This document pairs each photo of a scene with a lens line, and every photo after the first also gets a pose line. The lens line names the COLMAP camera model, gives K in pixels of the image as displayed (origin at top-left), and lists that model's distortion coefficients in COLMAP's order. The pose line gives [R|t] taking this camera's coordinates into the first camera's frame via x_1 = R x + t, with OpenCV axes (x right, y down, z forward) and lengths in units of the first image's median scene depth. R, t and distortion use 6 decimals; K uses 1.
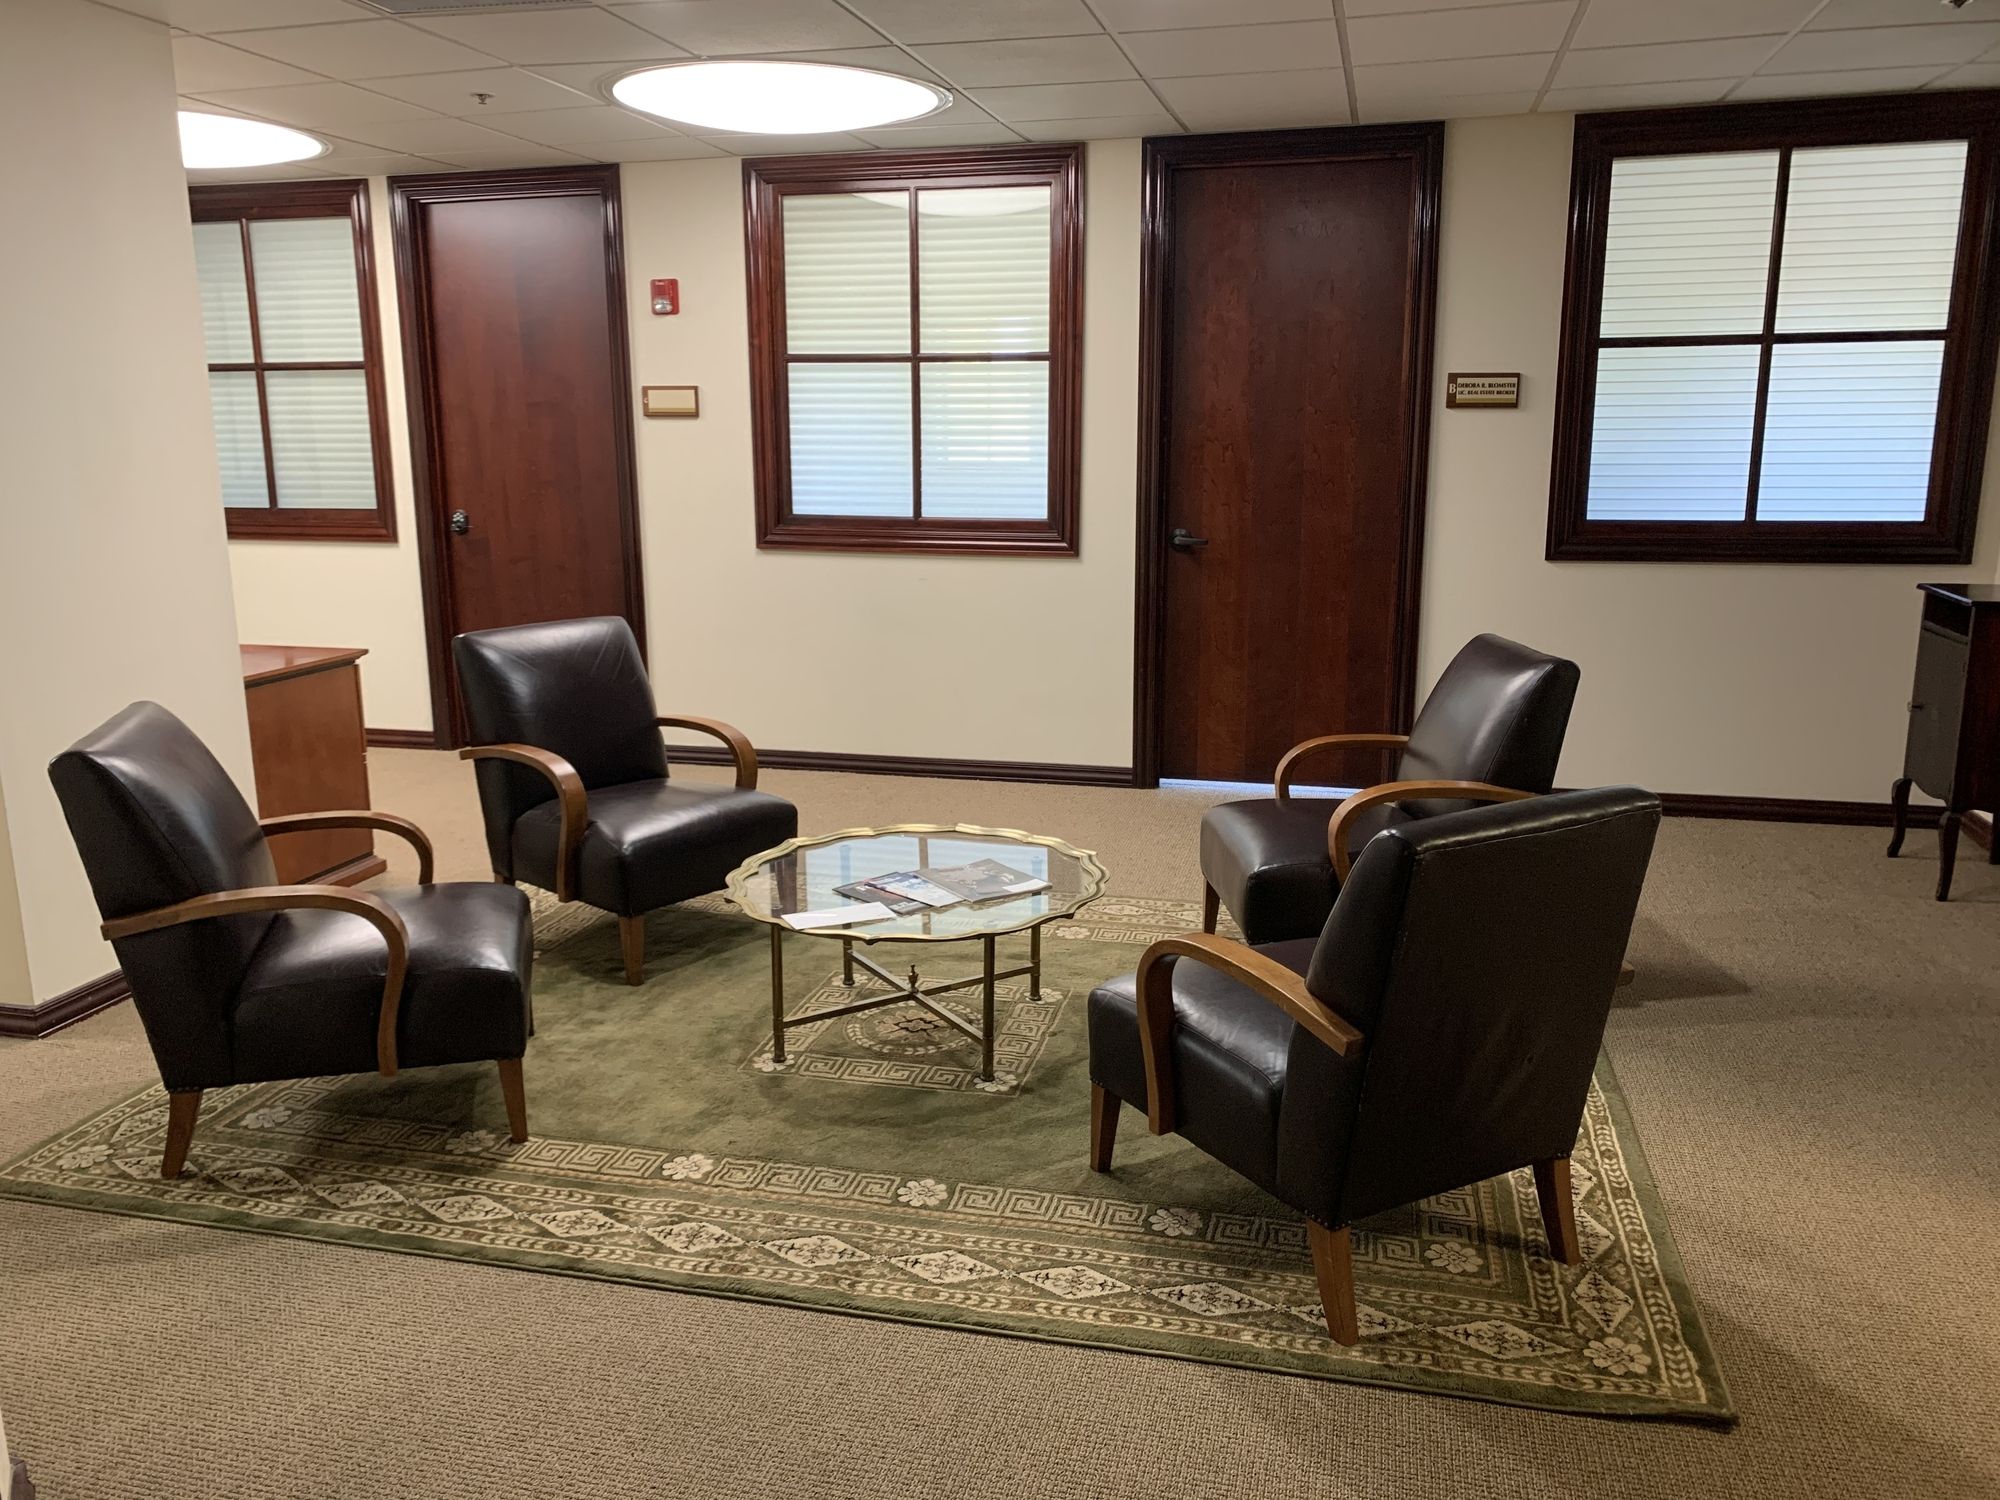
lens RADIAL K [[1515.3, 0, 1000.0], [0, 1515.3, 750.0], [0, 0, 1]] dist [0.074142, -0.112671]
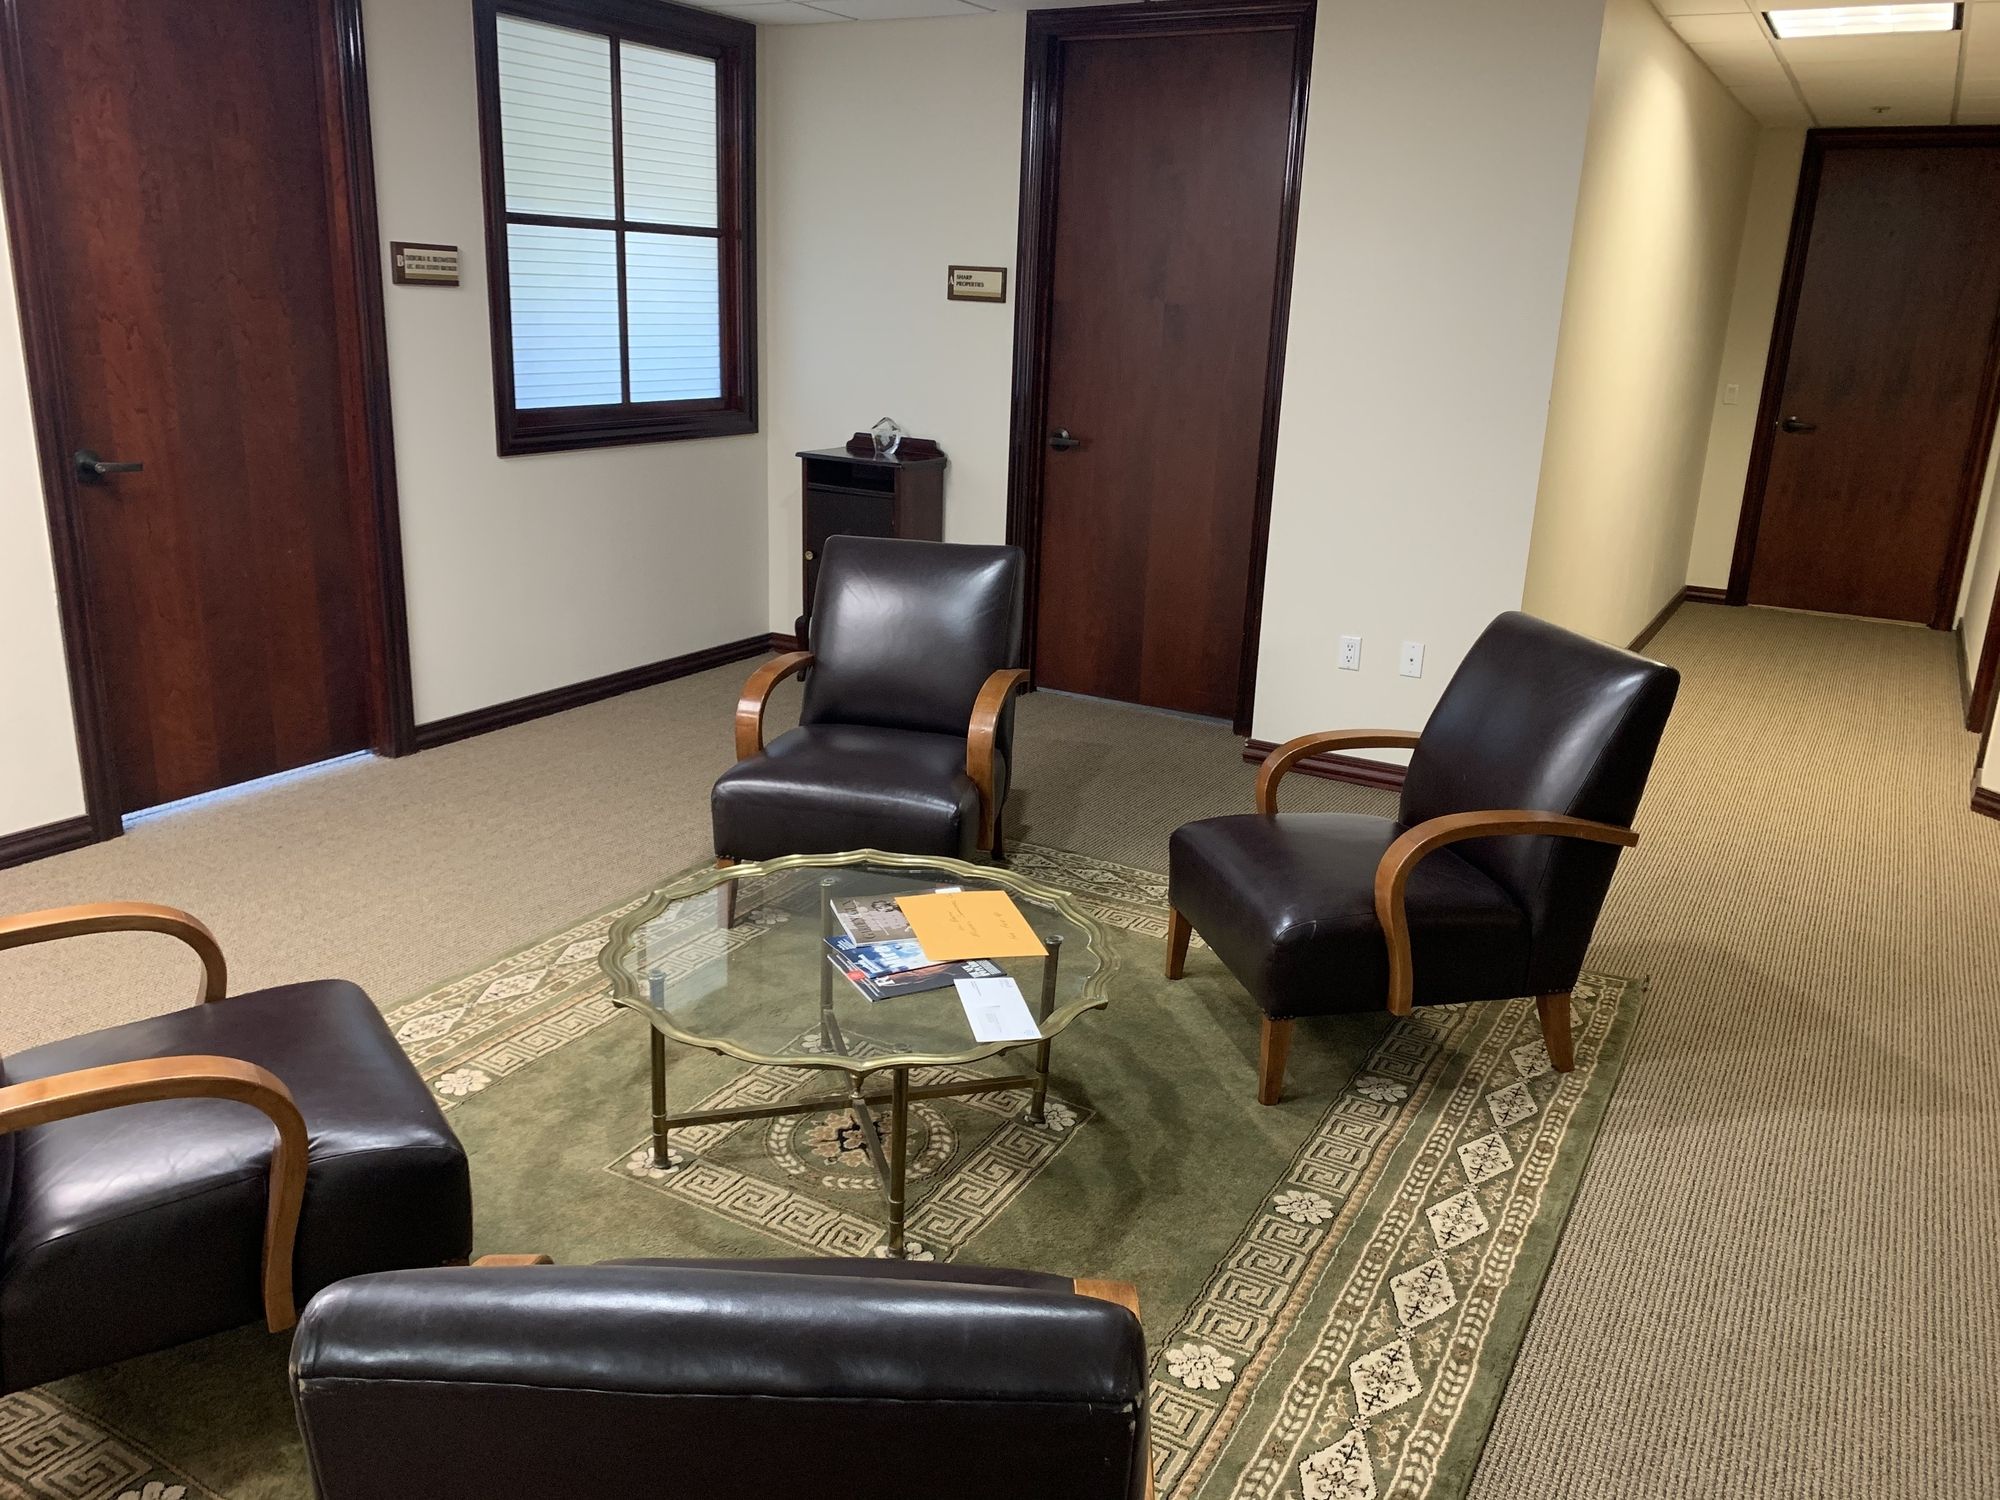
lens RADIAL K [[1542.1, 0, 968.1], [0, 1542.1, 749.5], [0, 0, 1]] dist [0.005562, -0.000353]
pose [[0.286243, -0.255761, 0.923391, -0.443778], [0.166527, 0.962329, 0.214924, -0.101905], [-0.943575, 0.092248, 0.318051, 0.432338]]
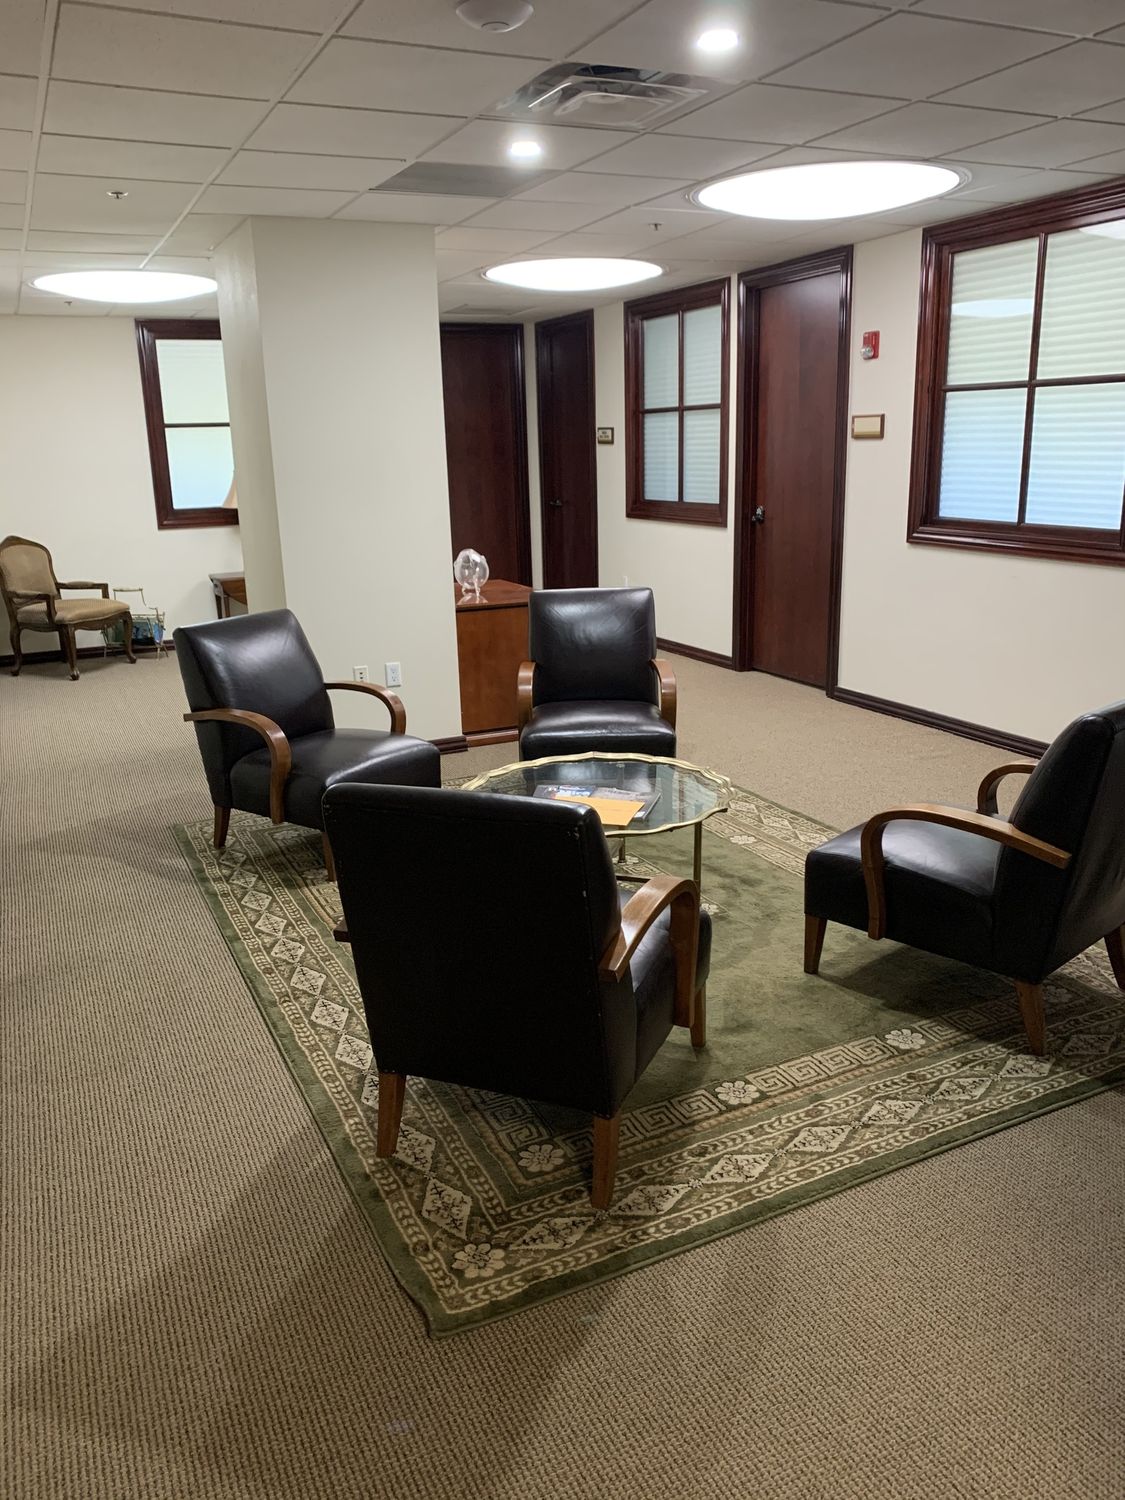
lens RADIAL K [[1136.5, 0, 567.7], [0, 1136.5, 744.9], [0, 0, 1]] dist [0.074142, -0.112671]
pose [[0.639061, 0.187323, -0.745996, 0.433727], [-0.137353, 0.982094, 0.128944, -0.056355], [0.756792, 0.020062, 0.653347, 0.183433]]
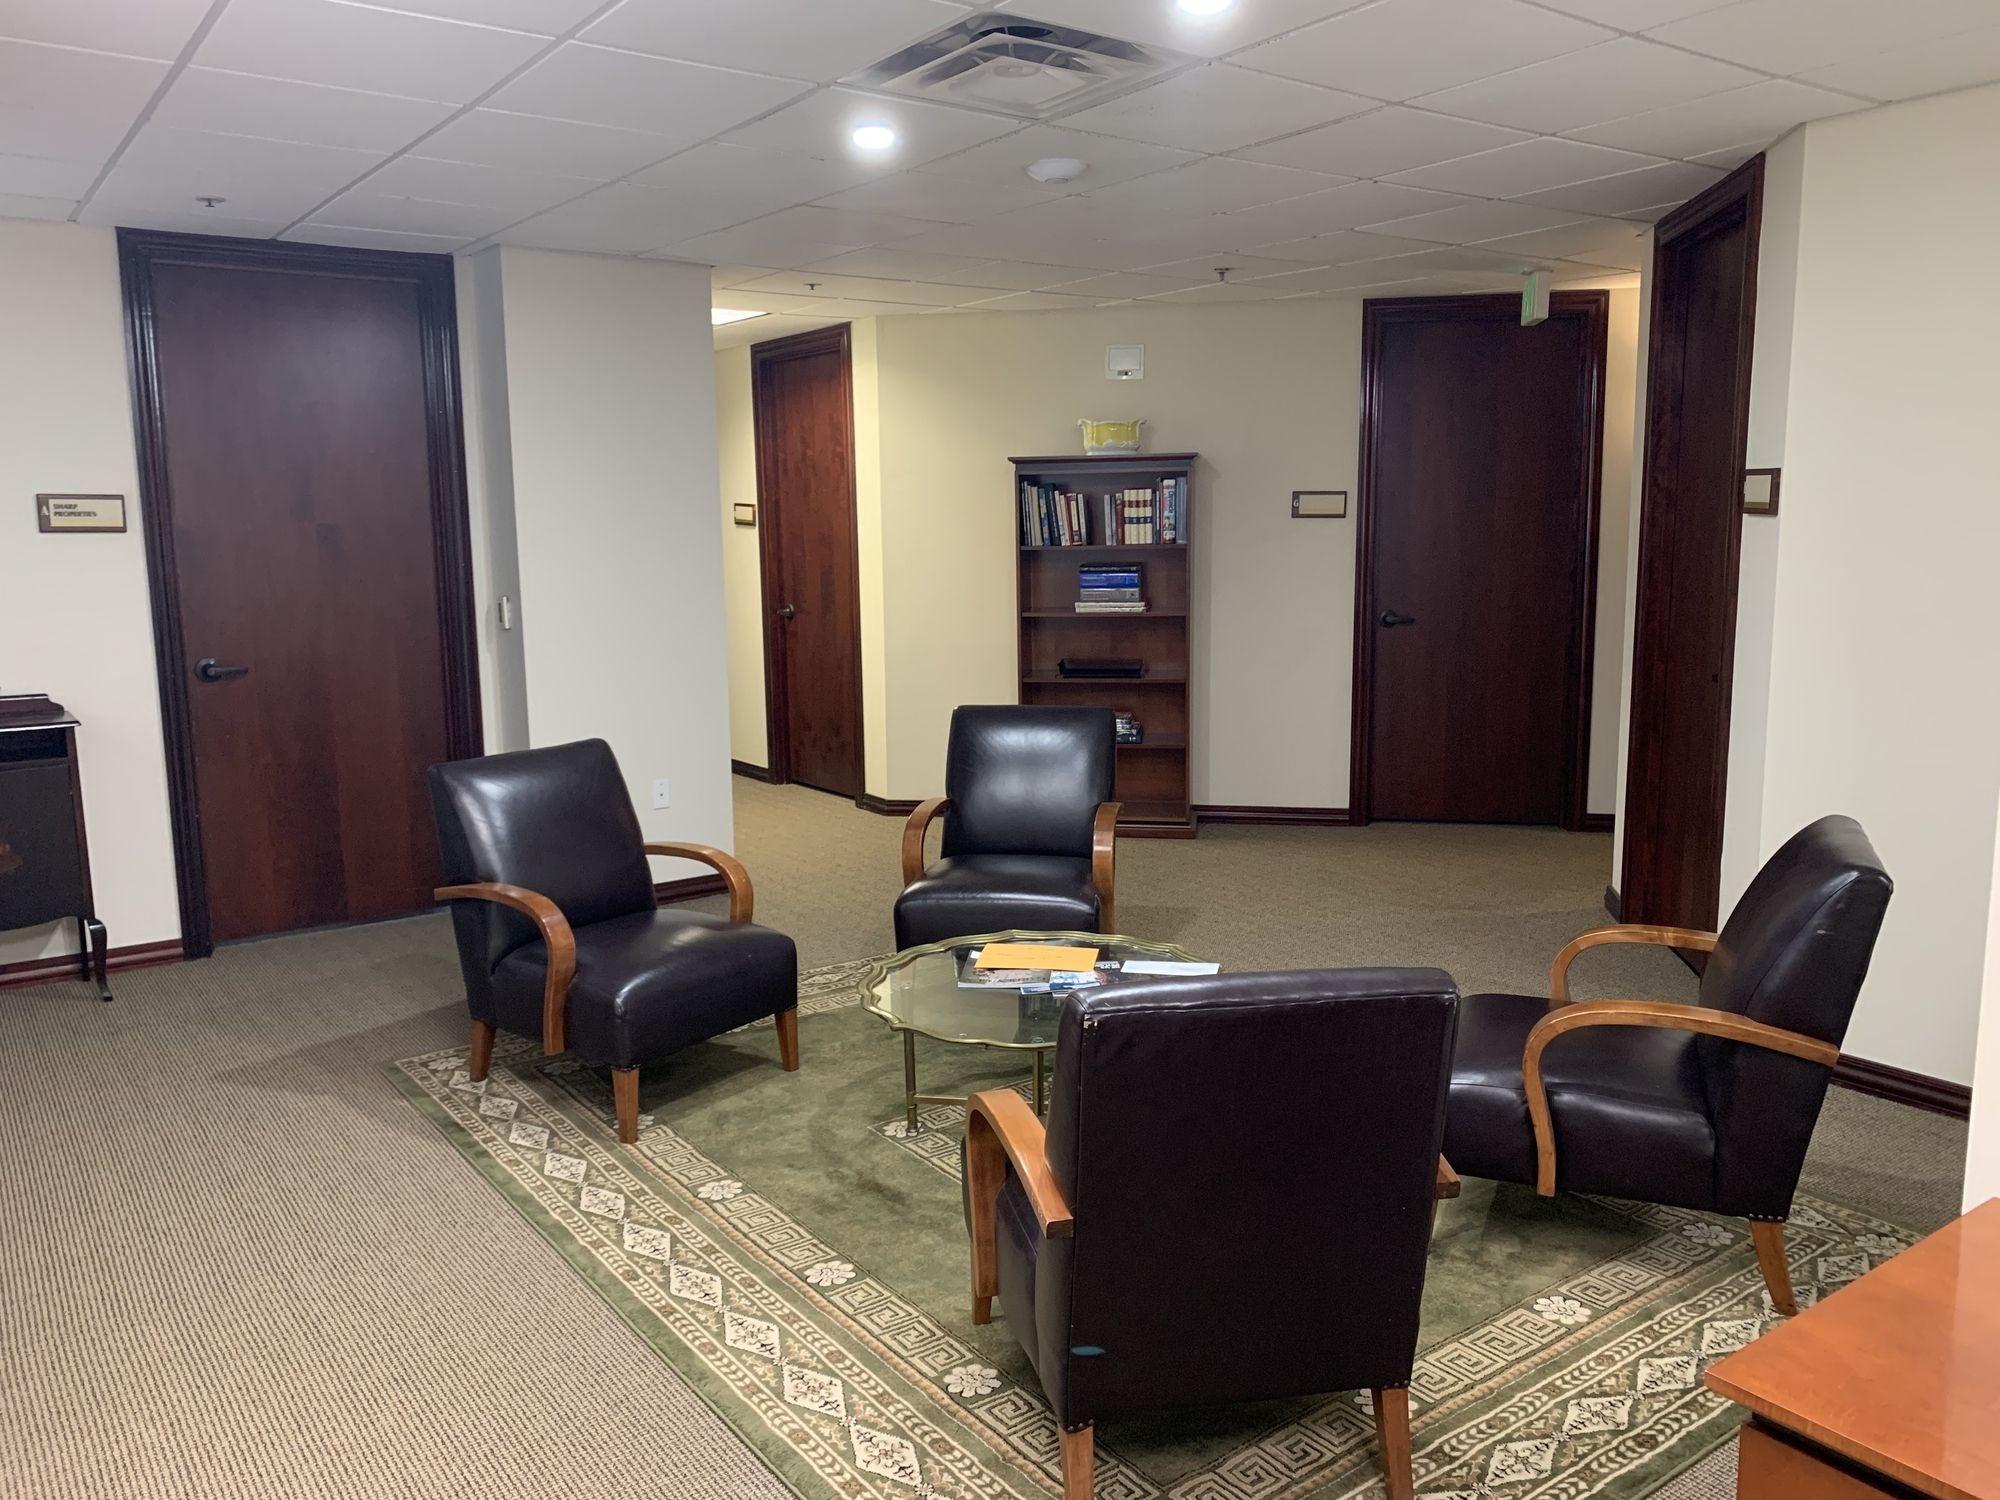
lens RADIAL K [[1525.6, 0, 991.8], [0, 1525.6, 761.6], [0, 0, 1]] dist [0.030893, -0.001995]
pose [[-0.766985, -0.086565, 0.635799, -0.409444], [0.153223, 0.937486, 0.312478, -0.236011], [-0.623102, 0.337084, -0.705775, 1.046894]]
